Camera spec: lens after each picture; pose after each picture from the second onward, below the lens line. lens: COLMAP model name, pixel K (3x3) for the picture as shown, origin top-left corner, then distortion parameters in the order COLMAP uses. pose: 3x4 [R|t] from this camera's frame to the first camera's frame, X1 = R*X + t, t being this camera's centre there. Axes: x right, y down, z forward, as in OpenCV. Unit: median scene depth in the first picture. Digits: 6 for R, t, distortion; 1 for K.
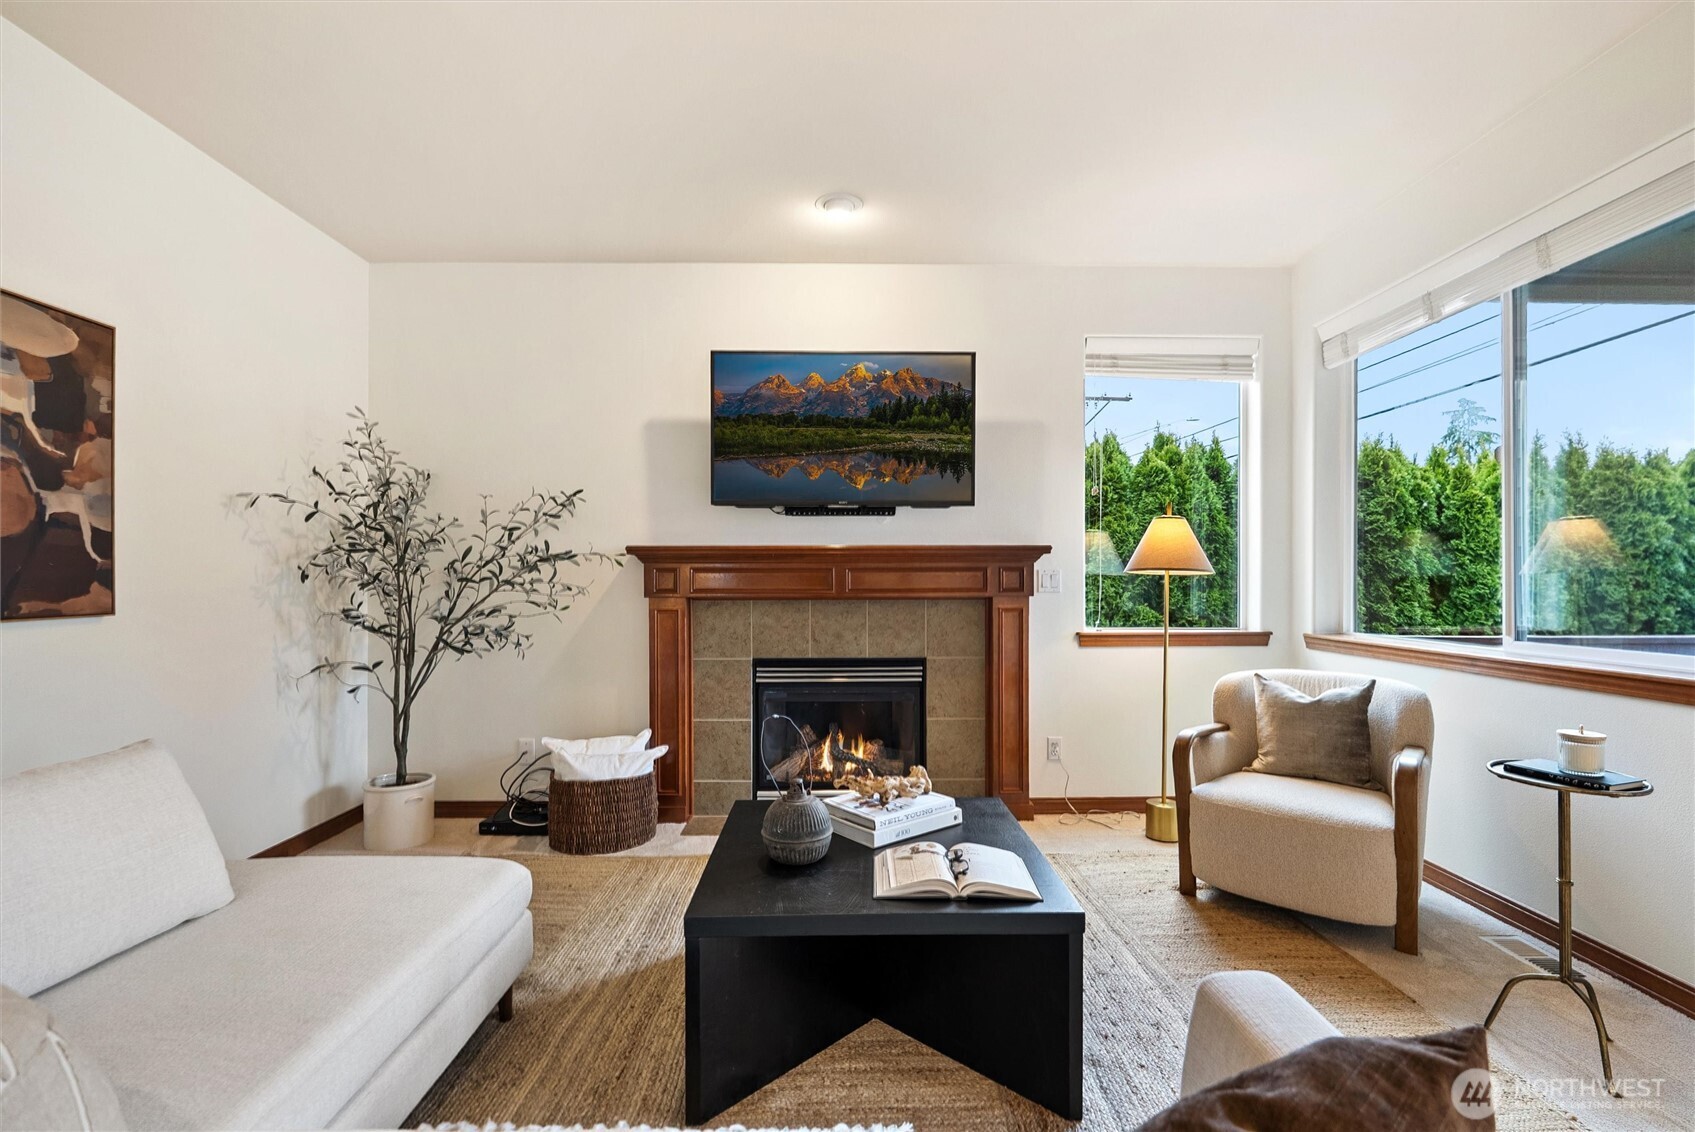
lens RADIAL K [[757.7, 0, 842.6], [0, 757.7, 568.0], [0, 0, 1]] dist [-0.002254, 0.000468]
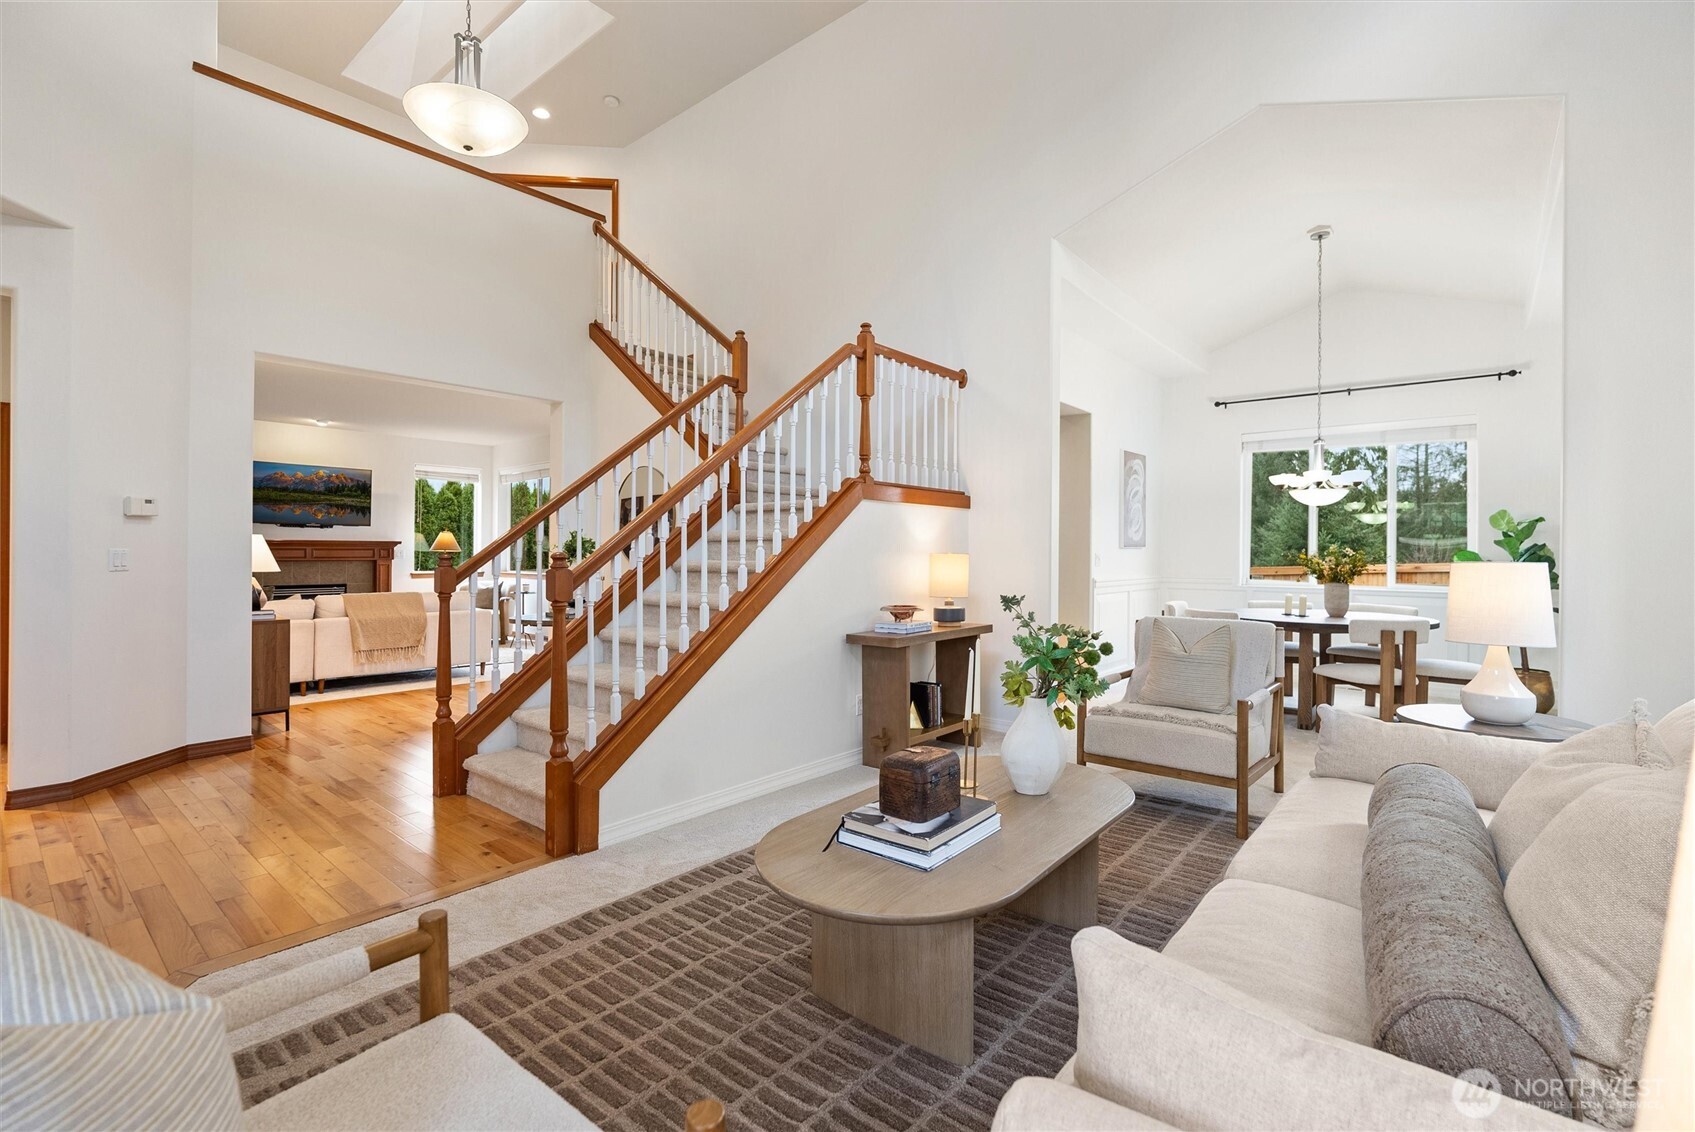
lens RADIAL K [[757.7, 0, 851.9], [0, 757.7, 549.9], [0, 0, 1]] dist [-0.002254, 0.000468]
pose [[0.651181, 0.005300, 0.758904, -0.761506], [-0.011327, 0.999932, 0.002735, -0.024264], [-0.758838, -0.010377, 0.651196, -2.080322]]
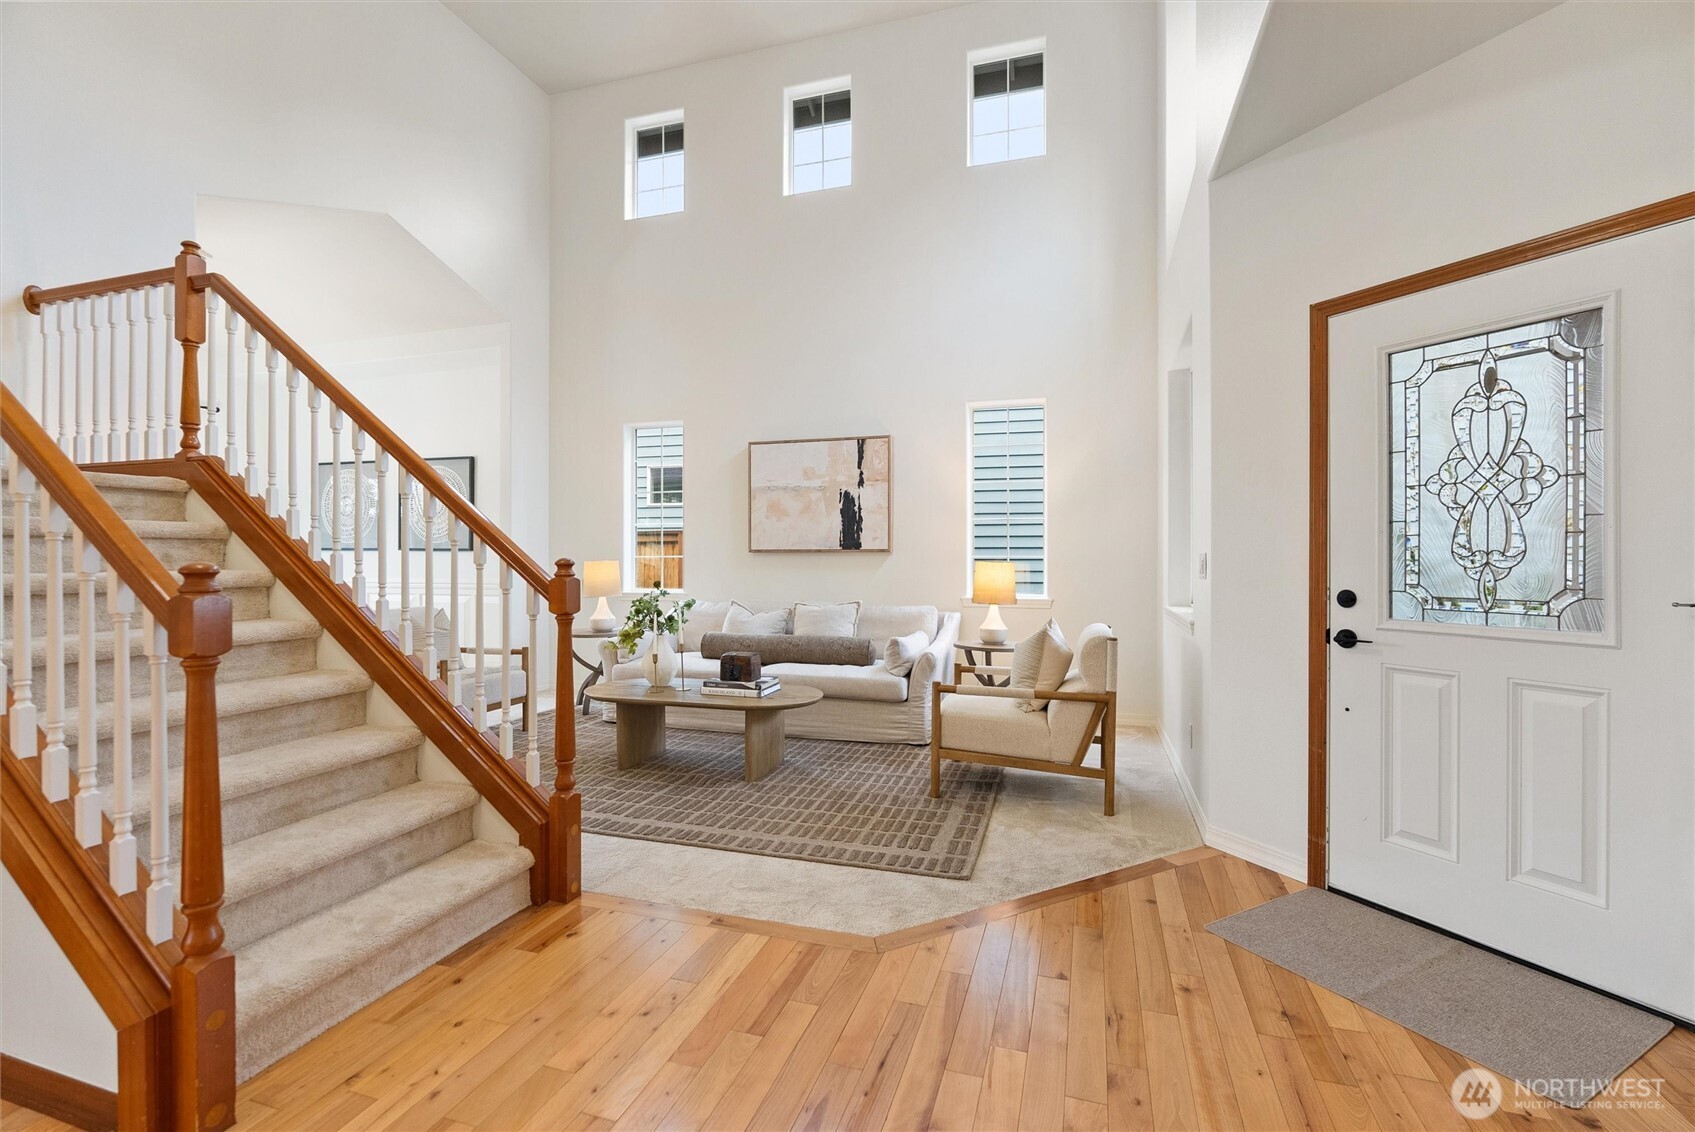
lens RADIAL K [[757.7, 0, 839.4], [0, 757.7, 559.8], [0, 0, 1]] dist [-0.002254, 0.000468]
pose [[-0.945074, 0.004266, 0.326829, -0.832821], [0.002870, 0.999985, -0.004753, -0.009352], [-0.326845, -0.003554, -0.945071, -0.662727]]
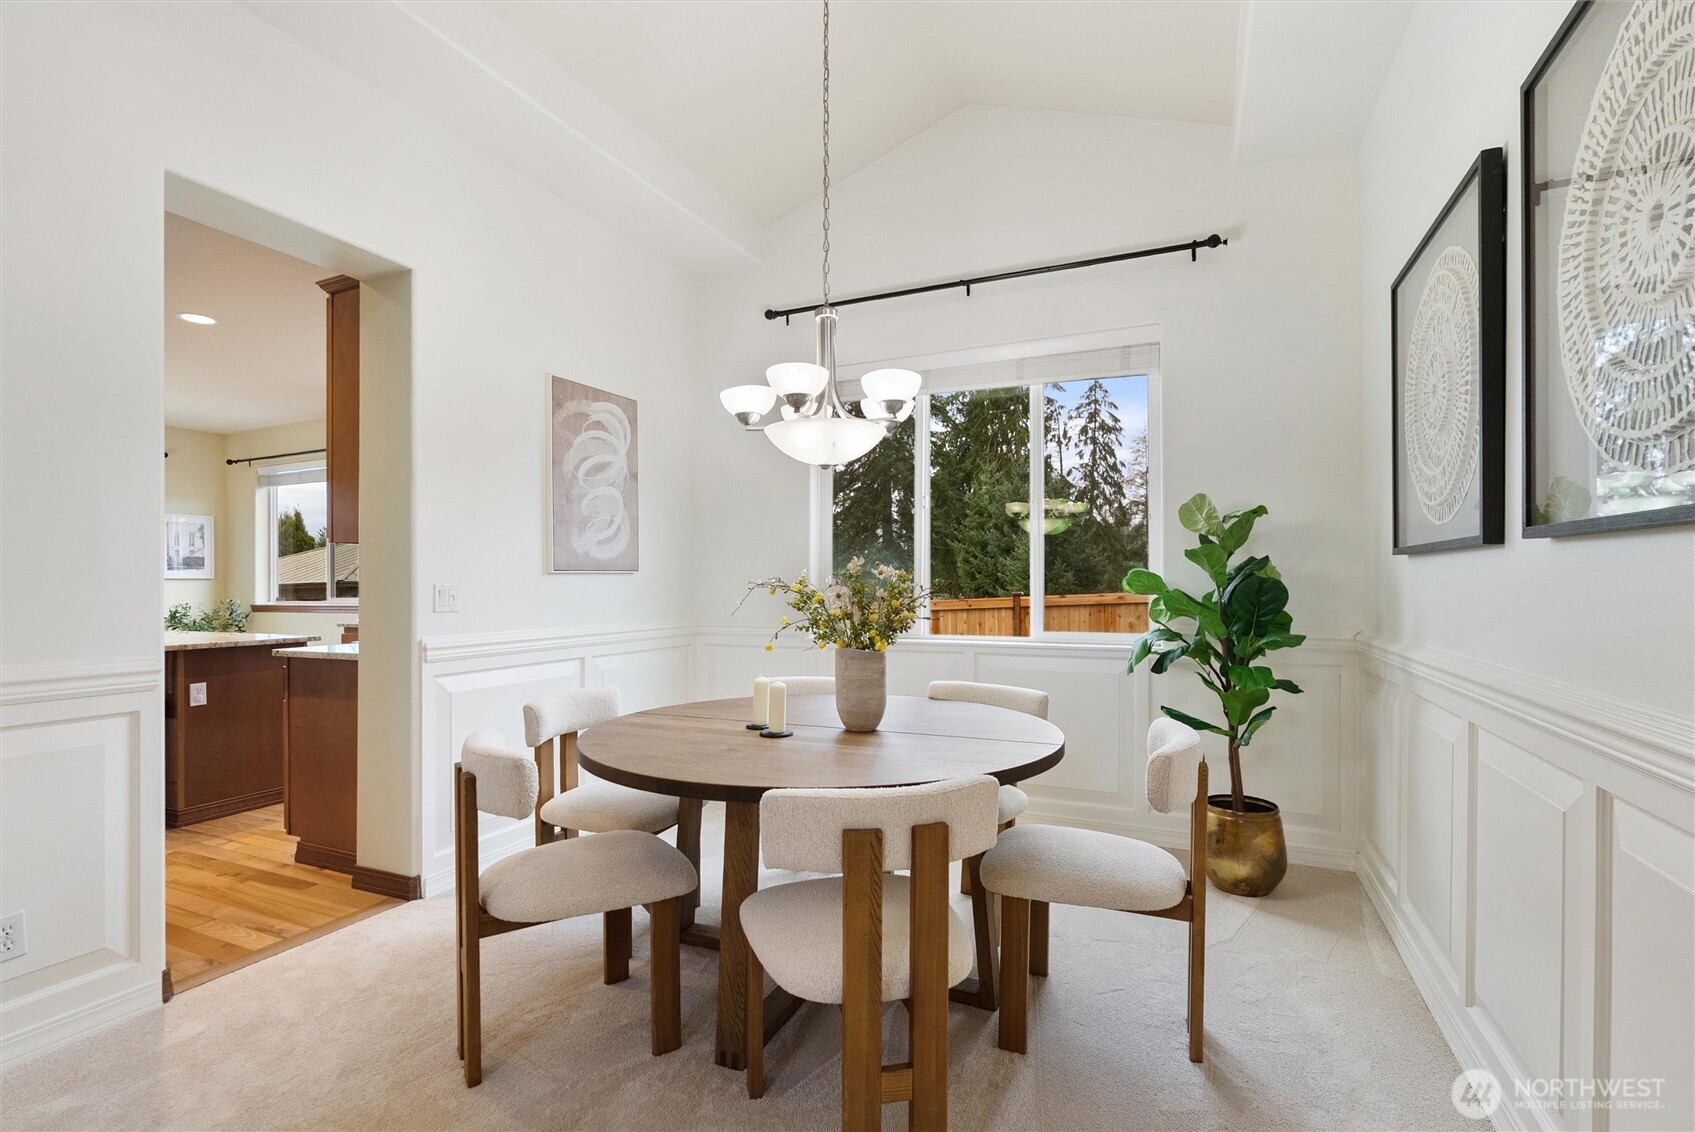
lens RADIAL K [[757.7, 0, 847.5], [0, 757.7, 588.8], [0, 0, 1]] dist [-0.002254, 0.000468]
pose [[0.435813, -0.006626, 0.900013, 0.491007], [-0.001343, 0.999967, 0.008013, -0.020126], [-0.900036, -0.004701, 0.435789, -2.098242]]
